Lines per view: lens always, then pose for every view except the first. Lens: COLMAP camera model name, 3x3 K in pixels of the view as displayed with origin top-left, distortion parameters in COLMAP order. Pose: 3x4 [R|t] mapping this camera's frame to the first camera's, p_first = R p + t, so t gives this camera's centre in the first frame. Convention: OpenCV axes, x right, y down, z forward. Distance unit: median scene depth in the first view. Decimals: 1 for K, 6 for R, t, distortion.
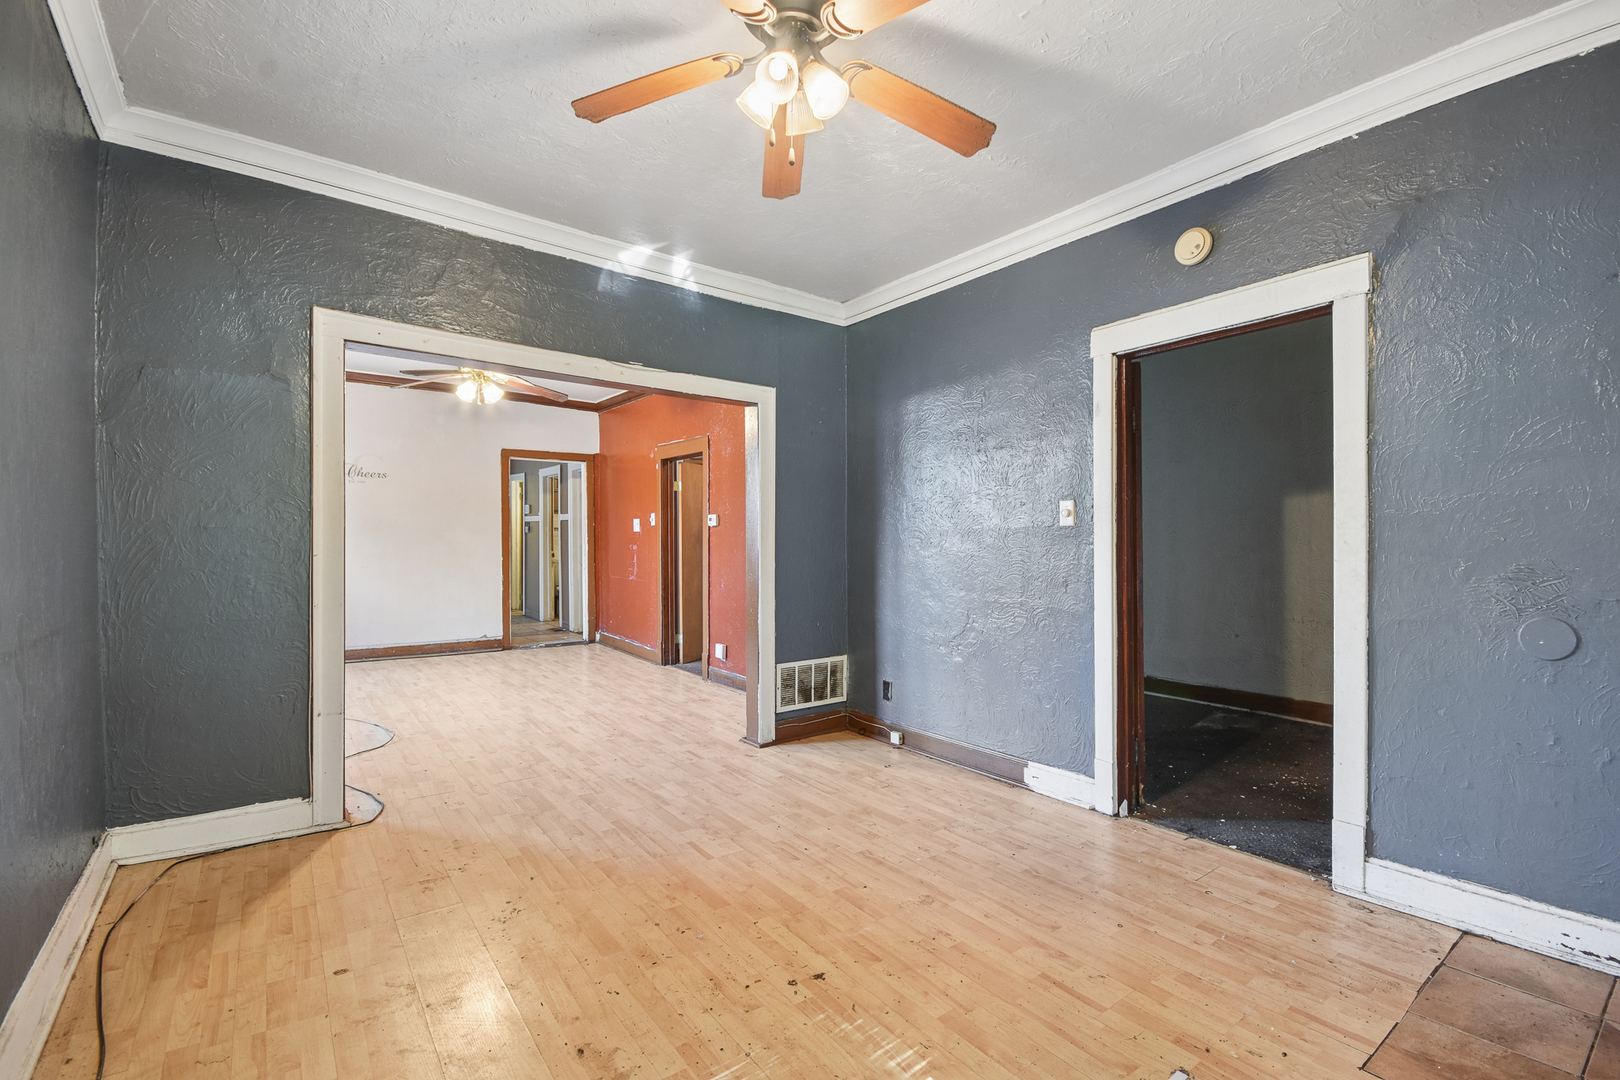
lens RADIAL K [[727.7, 0, 812.9], [0, 727.7, 548.5], [0, 0, 1]] dist [-0.013179, -0.002046]
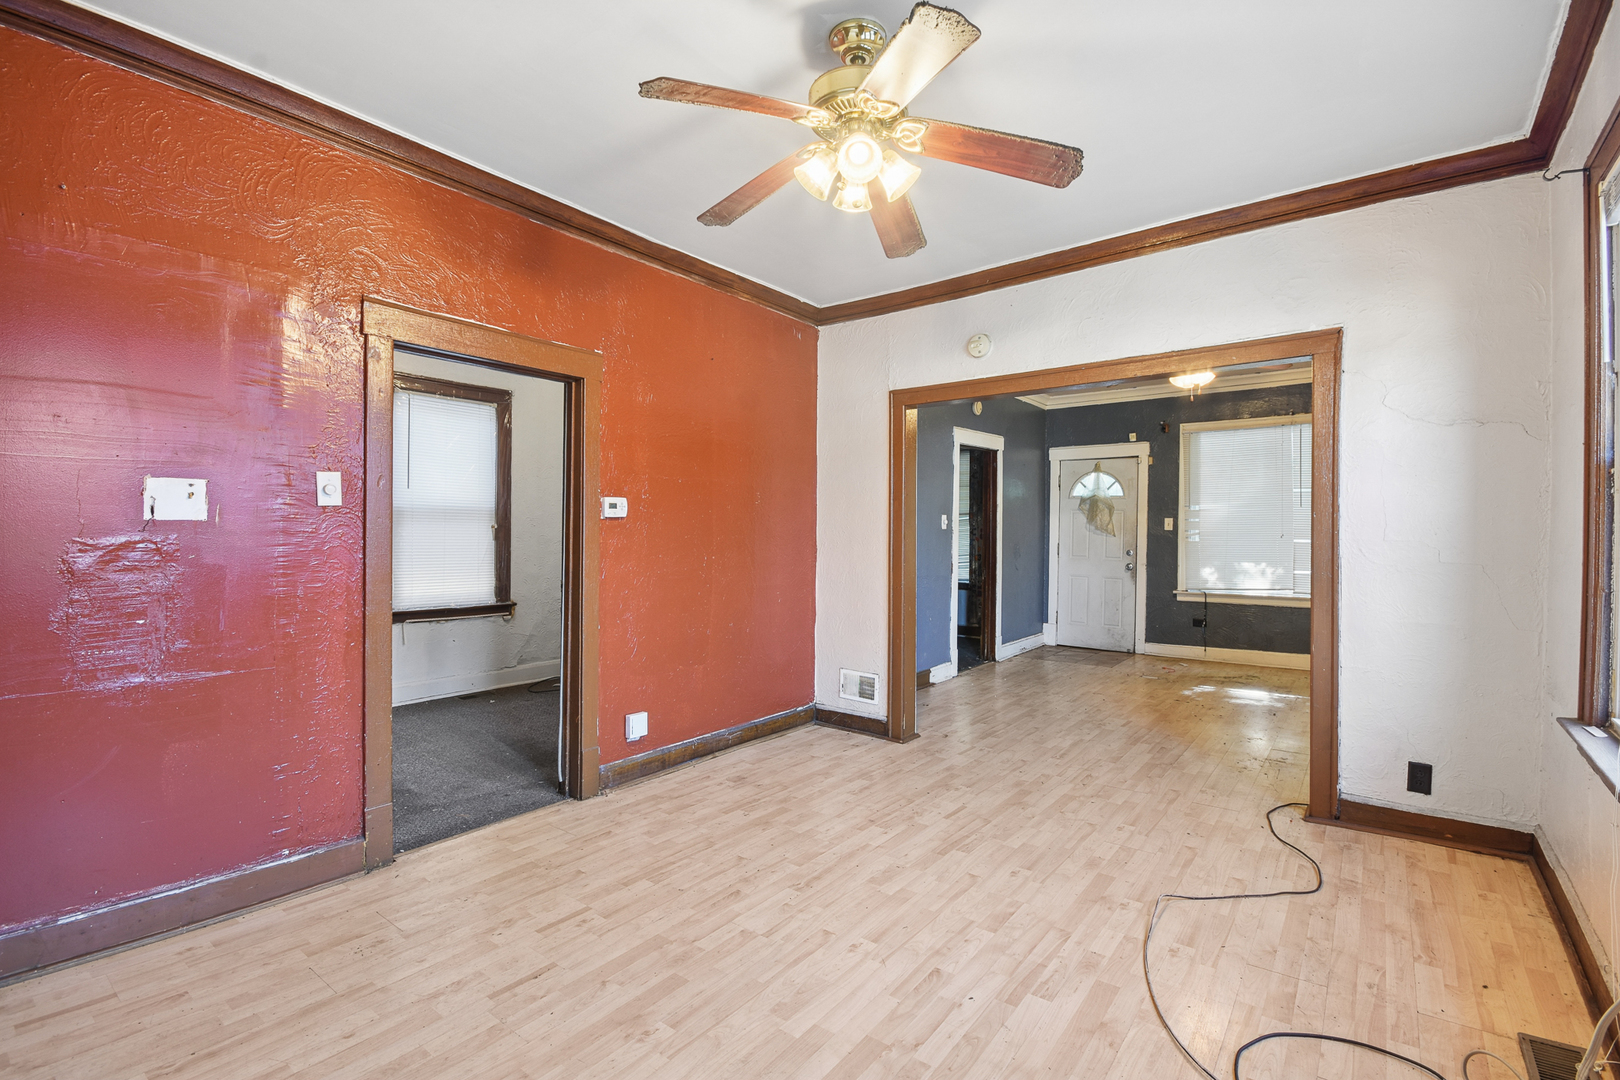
lens RADIAL K [[727.7, 0, 843.5], [0, 727.7, 524.6], [0, 0, 1]] dist [-0.013179, -0.002046]
pose [[-0.289555, 0.002927, 0.957157, -1.142784], [0.005678, 0.999983, -0.001340, -0.035450], [-0.957145, 0.005047, -0.289566, 1.529991]]
